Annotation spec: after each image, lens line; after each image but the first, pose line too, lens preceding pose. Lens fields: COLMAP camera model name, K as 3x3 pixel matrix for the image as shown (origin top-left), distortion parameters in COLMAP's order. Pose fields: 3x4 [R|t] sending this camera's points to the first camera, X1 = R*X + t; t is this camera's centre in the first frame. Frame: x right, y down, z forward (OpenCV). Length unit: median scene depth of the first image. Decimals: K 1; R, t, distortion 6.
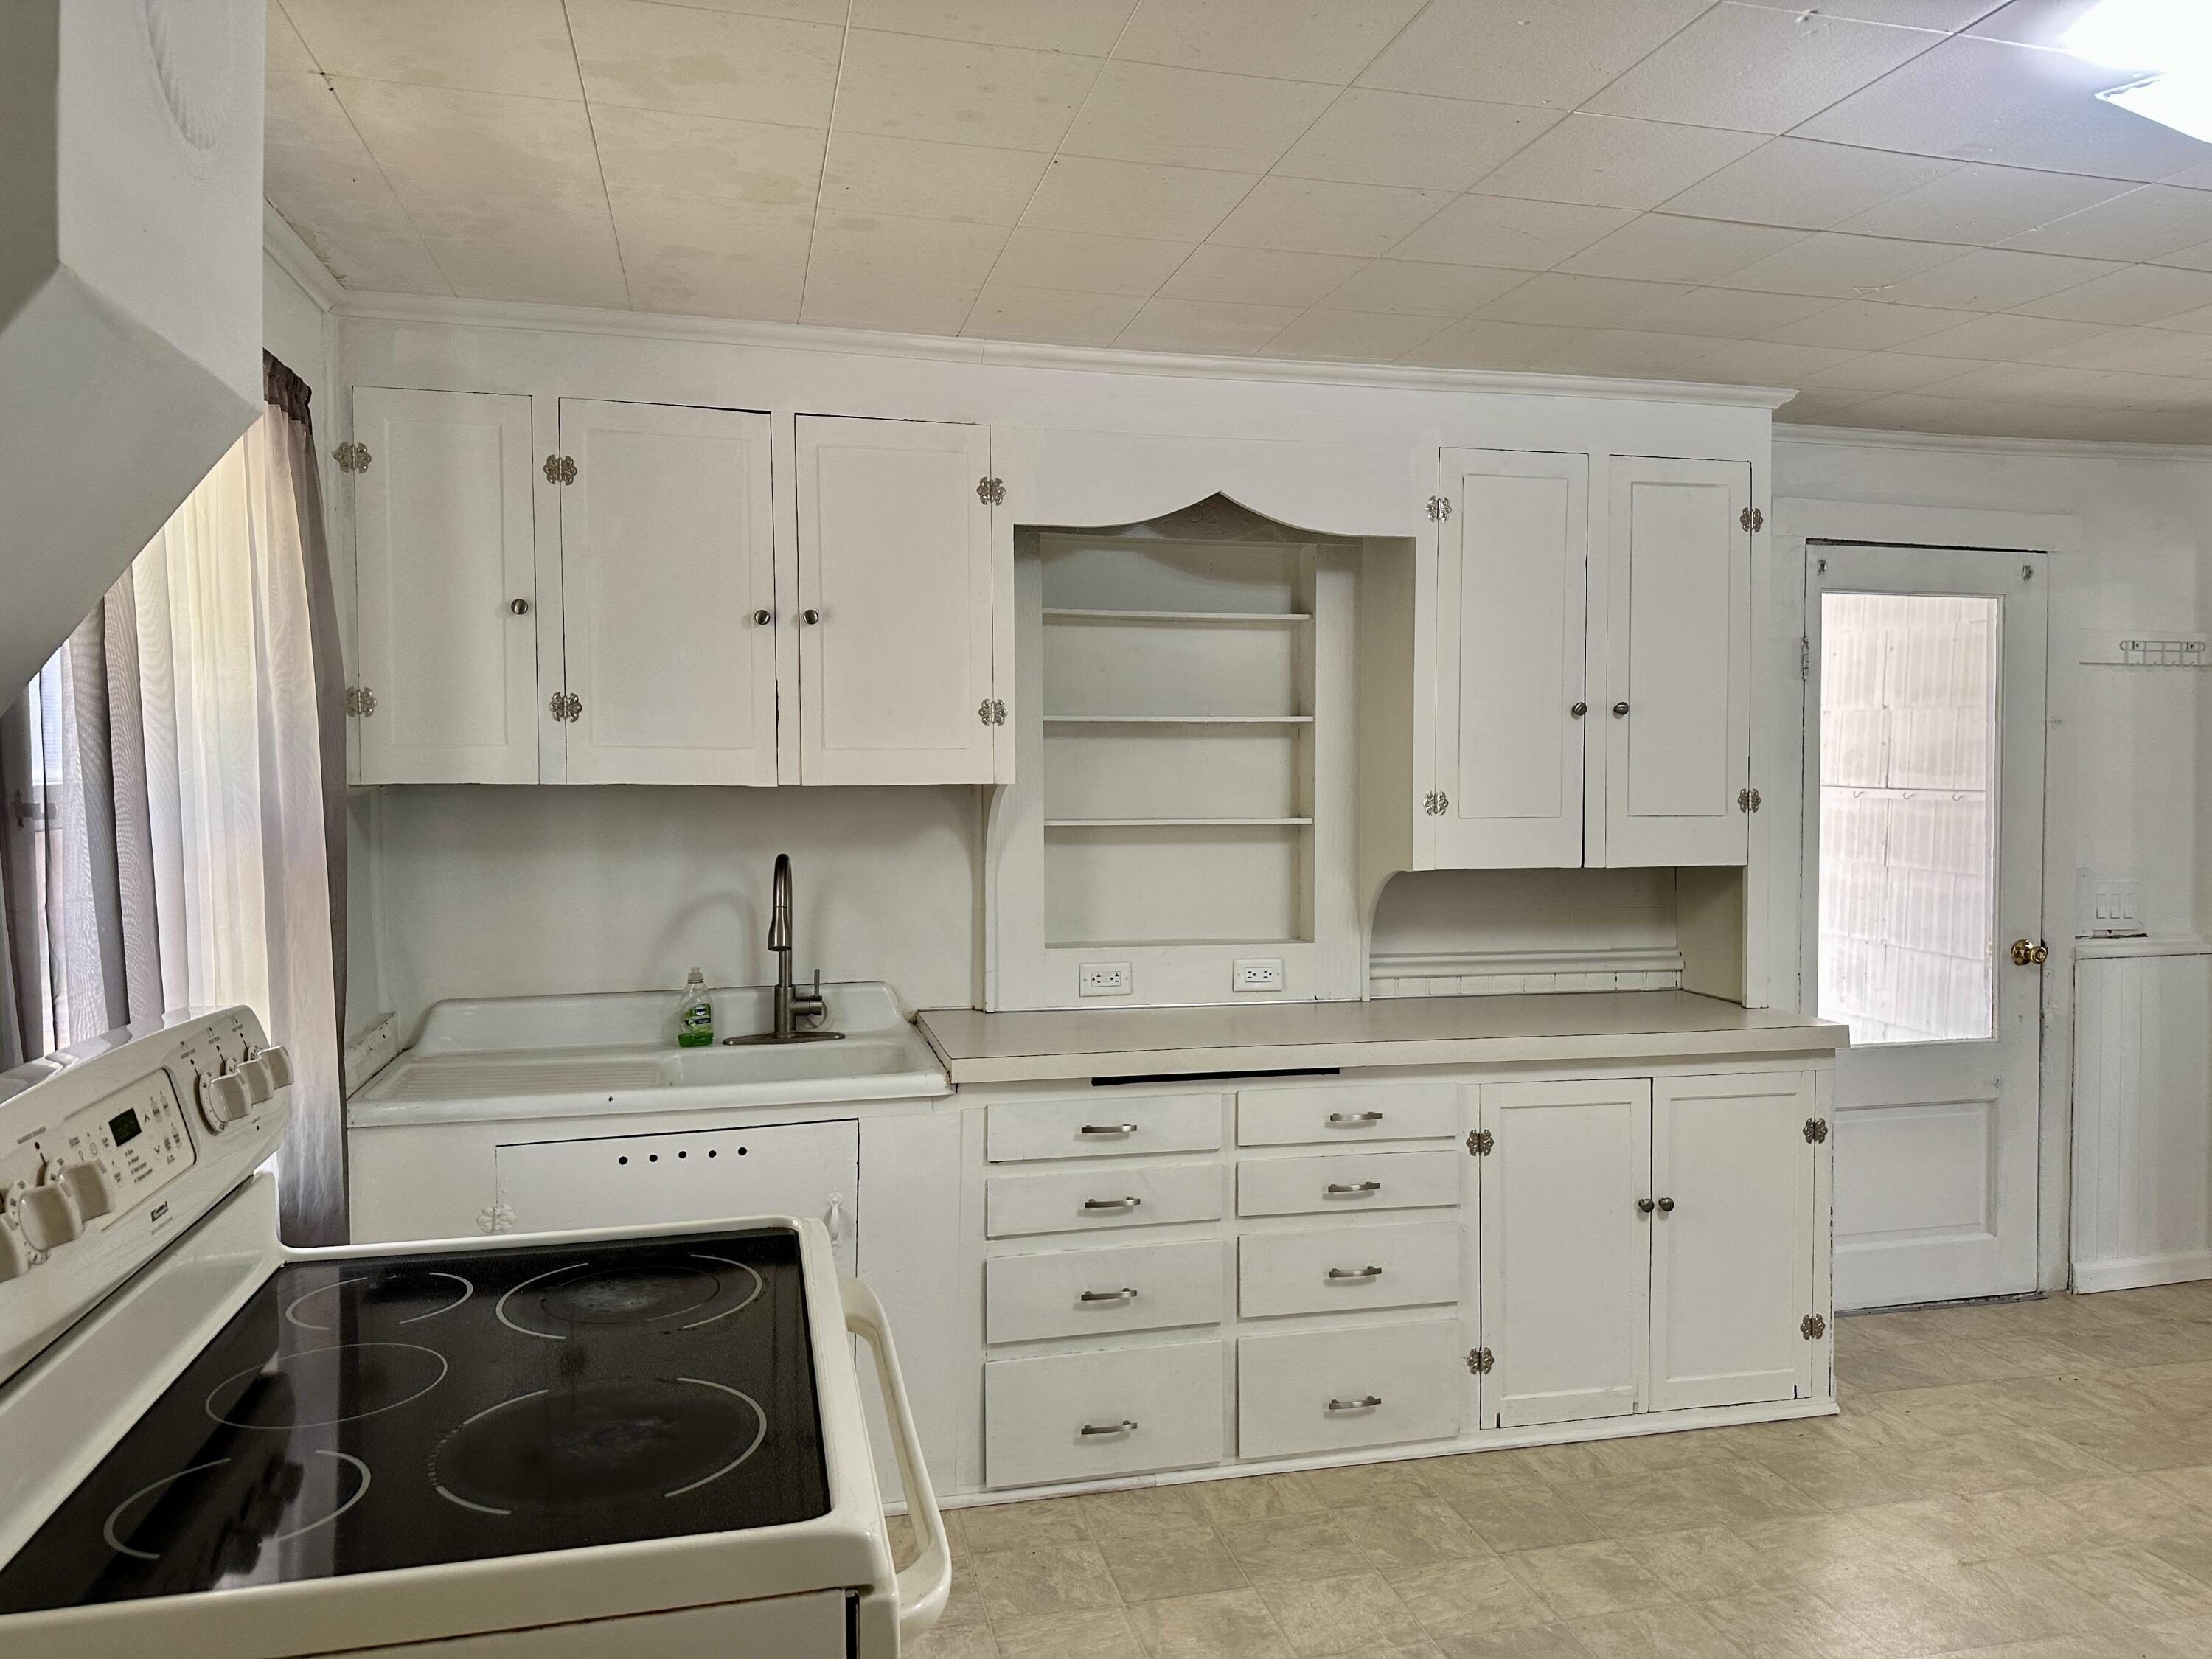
lens RADIAL K [[1560.1, 0, 1172.0], [0, 1560.1, 814.1], [0, 0, 1]] dist [0.051311, -0.060149]
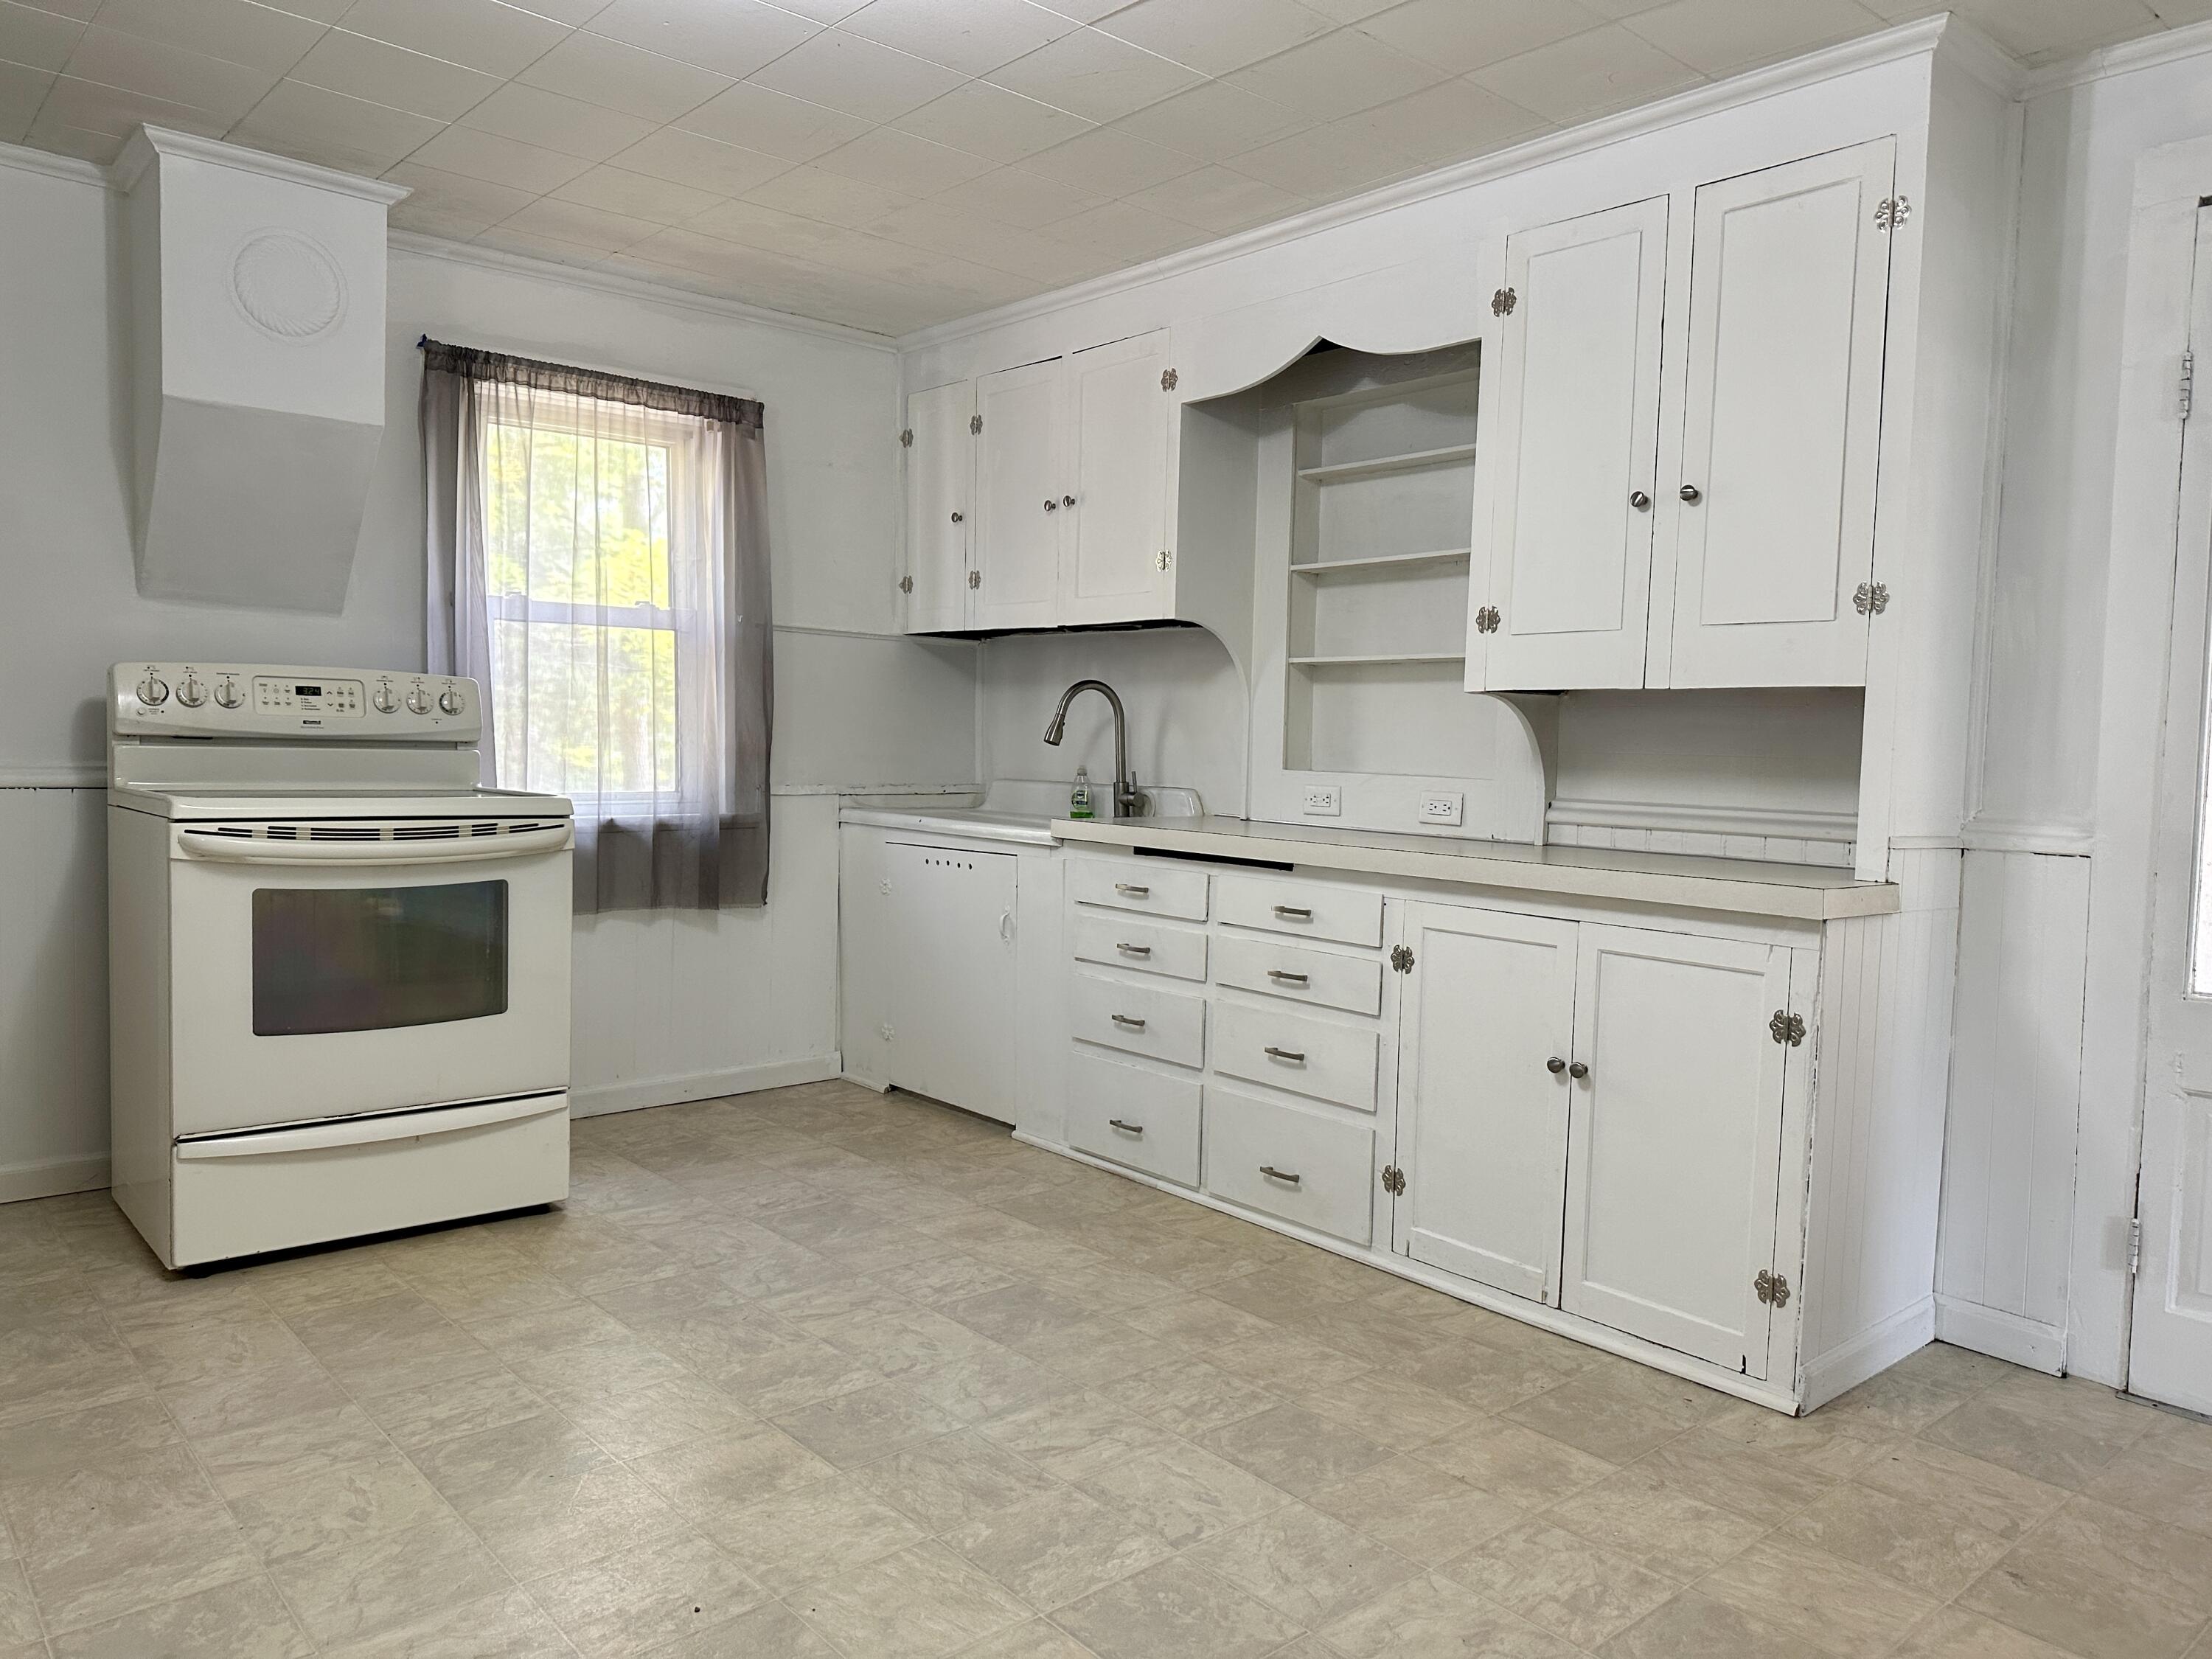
lens RADIAL K [[1560.1, 0, 1109.7], [0, 1560.1, 836.4], [0, 0, 1]] dist [0.051311, -0.060149]
pose [[0.448344, 0.065199, -0.891480, 0.993494], [-0.052193, 0.997544, 0.046707, 0.098935], [0.892336, 0.025588, 0.450646, 0.403587]]
